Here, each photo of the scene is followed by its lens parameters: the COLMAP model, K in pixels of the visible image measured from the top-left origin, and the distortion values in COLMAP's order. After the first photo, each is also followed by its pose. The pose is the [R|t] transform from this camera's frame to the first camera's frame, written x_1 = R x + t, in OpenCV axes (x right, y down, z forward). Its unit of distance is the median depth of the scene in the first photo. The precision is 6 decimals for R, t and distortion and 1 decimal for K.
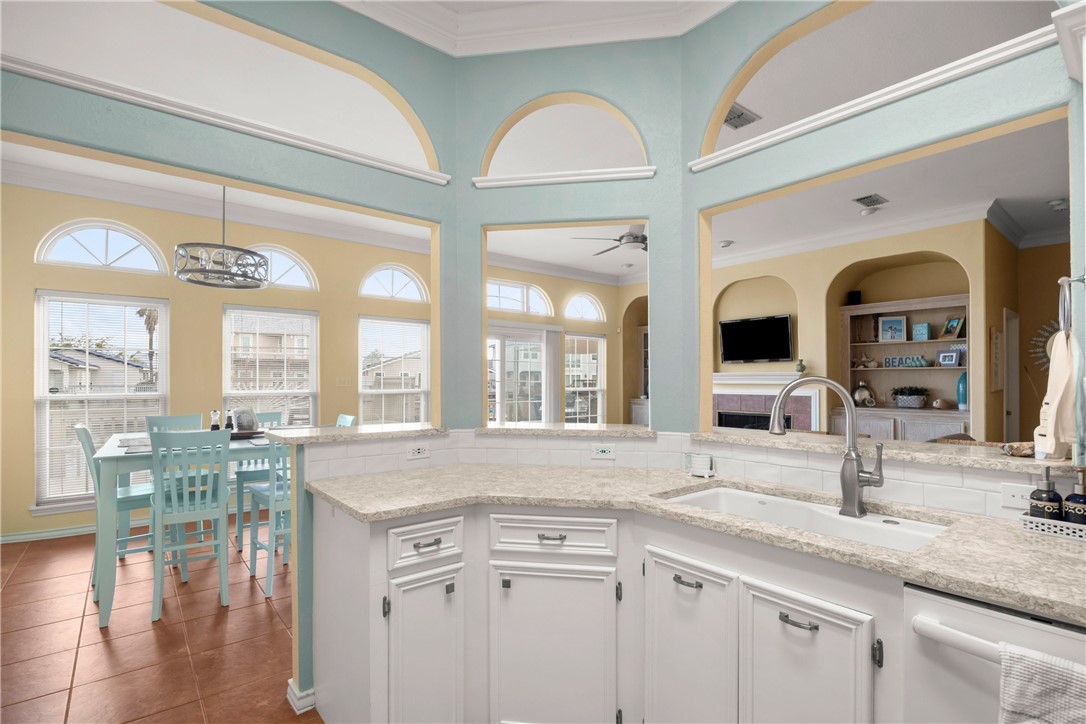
lens RADIAL K [[512.2, 0, 544.0], [0, 512.2, 375.7], [0, 0, 1]] dist [-0.002950, -0.000953]
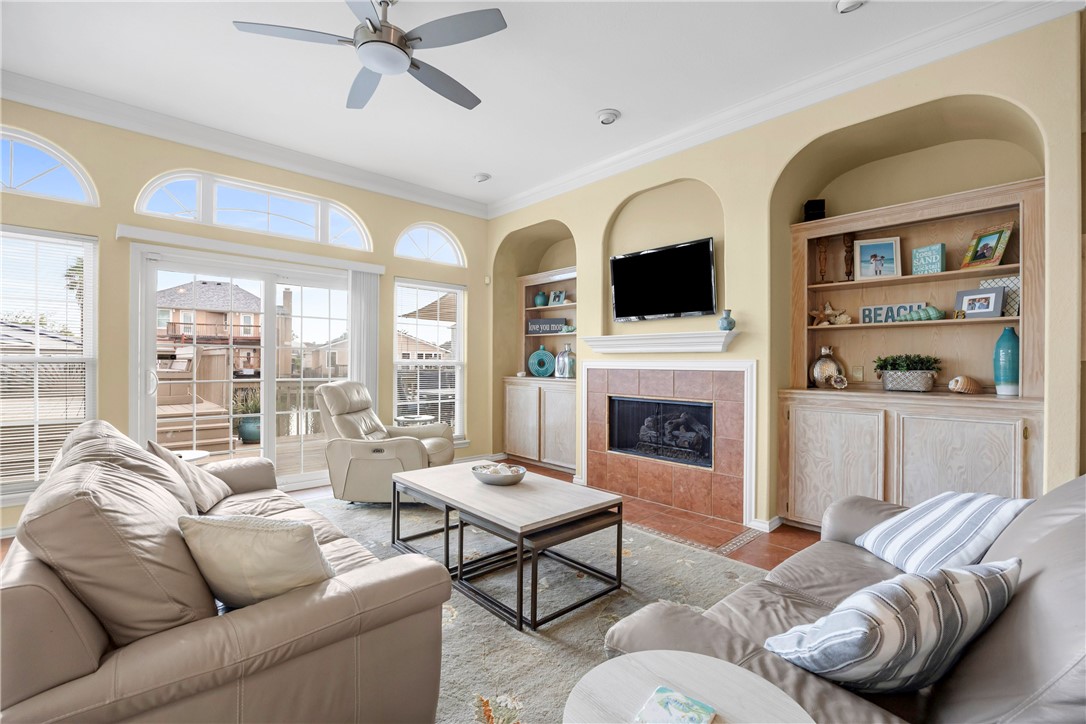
lens RADIAL K [[476.3, 0, 543.0], [0, 476.3, 362.0], [0, 0, 1]] dist [-0.010128, 0.000281]
pose [[0.998346, 0.003799, 0.057359, 0.259919], [-0.004426, 0.999932, 0.010810, 0.024387], [-0.057314, -0.011046, 0.998295, 0.466830]]
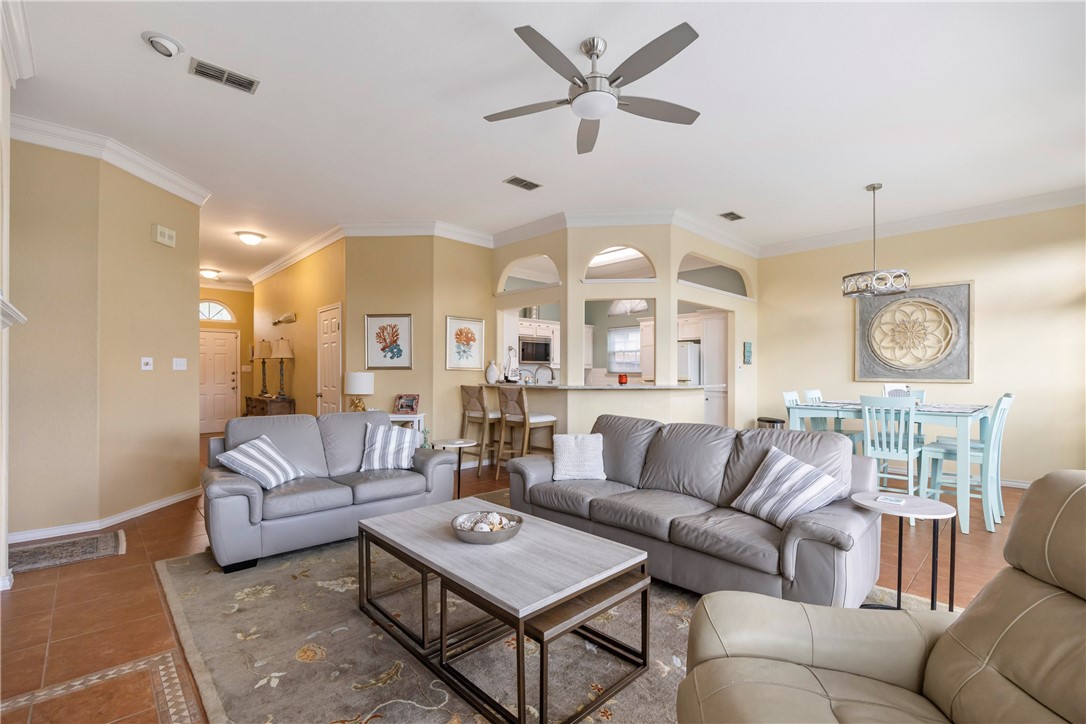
lens RADIAL K [[480.8, 0, 537.7], [0, 480.8, 369.5], [0, 0, 1]] dist [-0.010096, 0.000313]
pose [[-0.997437, -0.002387, -0.071507, 0.232379], [-0.001299, 0.999883, -0.015268, 0.025702], [0.071535, -0.015136, -0.997323, 1.291127]]
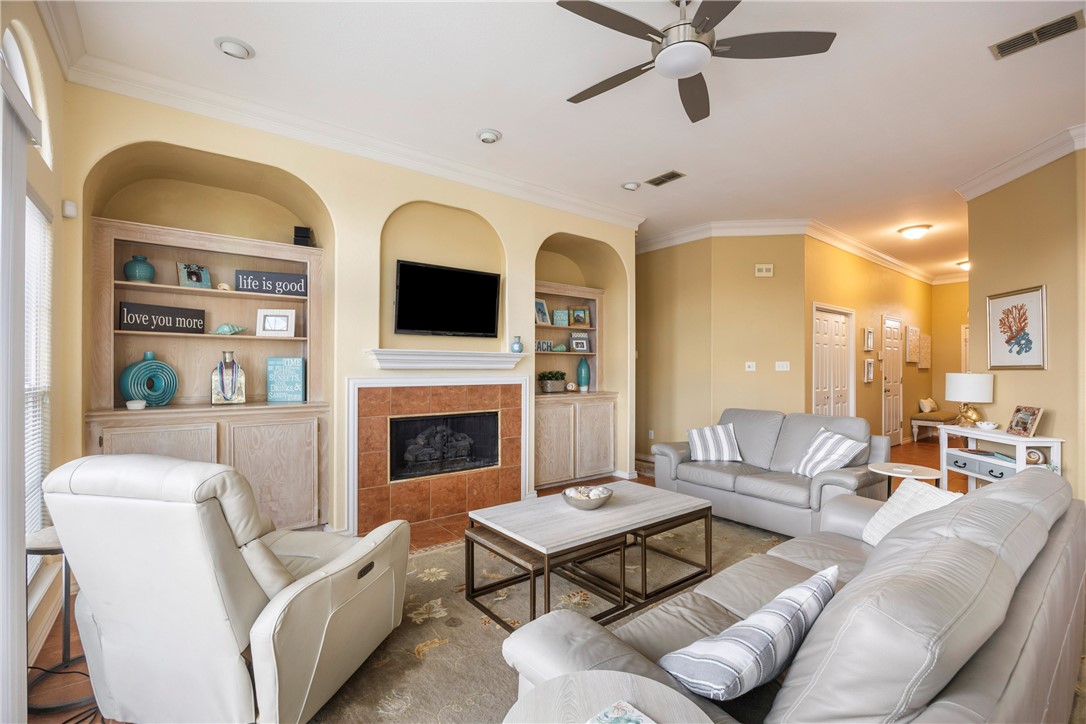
lens RADIAL K [[476.3, 0, 543.0], [0, 476.3, 362.0], [0, 0, 1]] dist [-0.010128, 0.000281]
pose [[0.031202, 0.015576, 0.999392, -0.211348], [-0.009807, 0.999835, -0.015277, 0.017321], [-0.999465, -0.009325, 0.031350, 0.957174]]
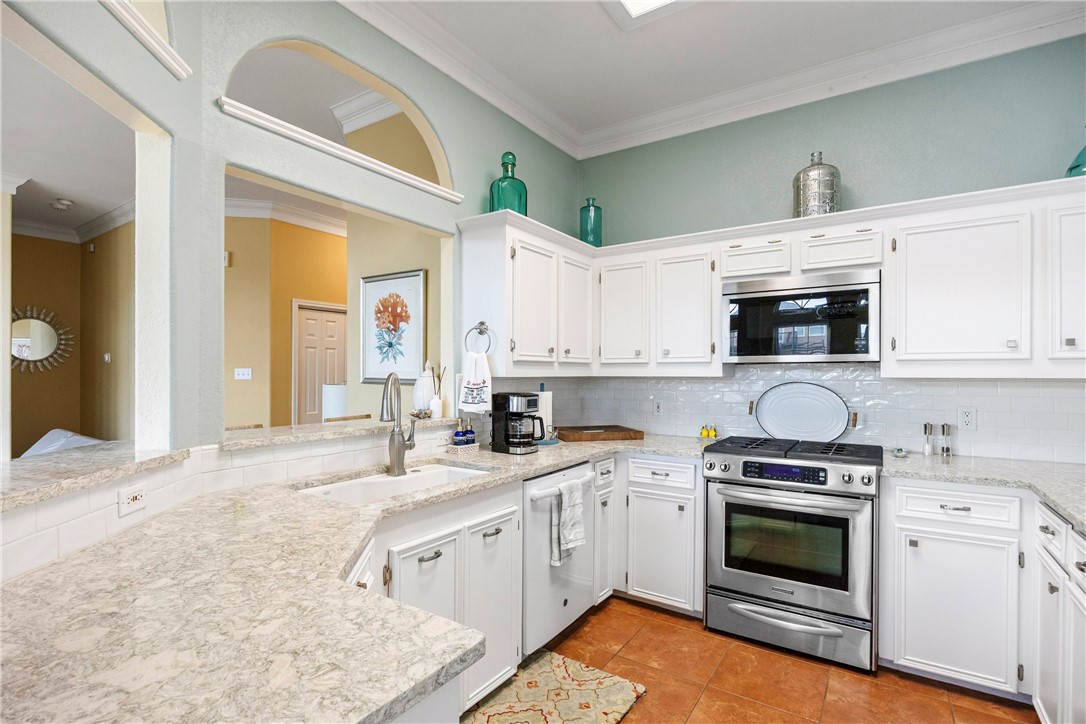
lens RADIAL K [[512.2, 0, 544.0], [0, 512.2, 375.7], [0, 0, 1]] dist [-0.002950, -0.000953]
pose [[-0.279214, -0.008733, 0.960189, -0.221565], [-0.010560, 0.999926, 0.006023, -0.000342], [-0.960171, -0.008458, -0.279286, 0.278104]]
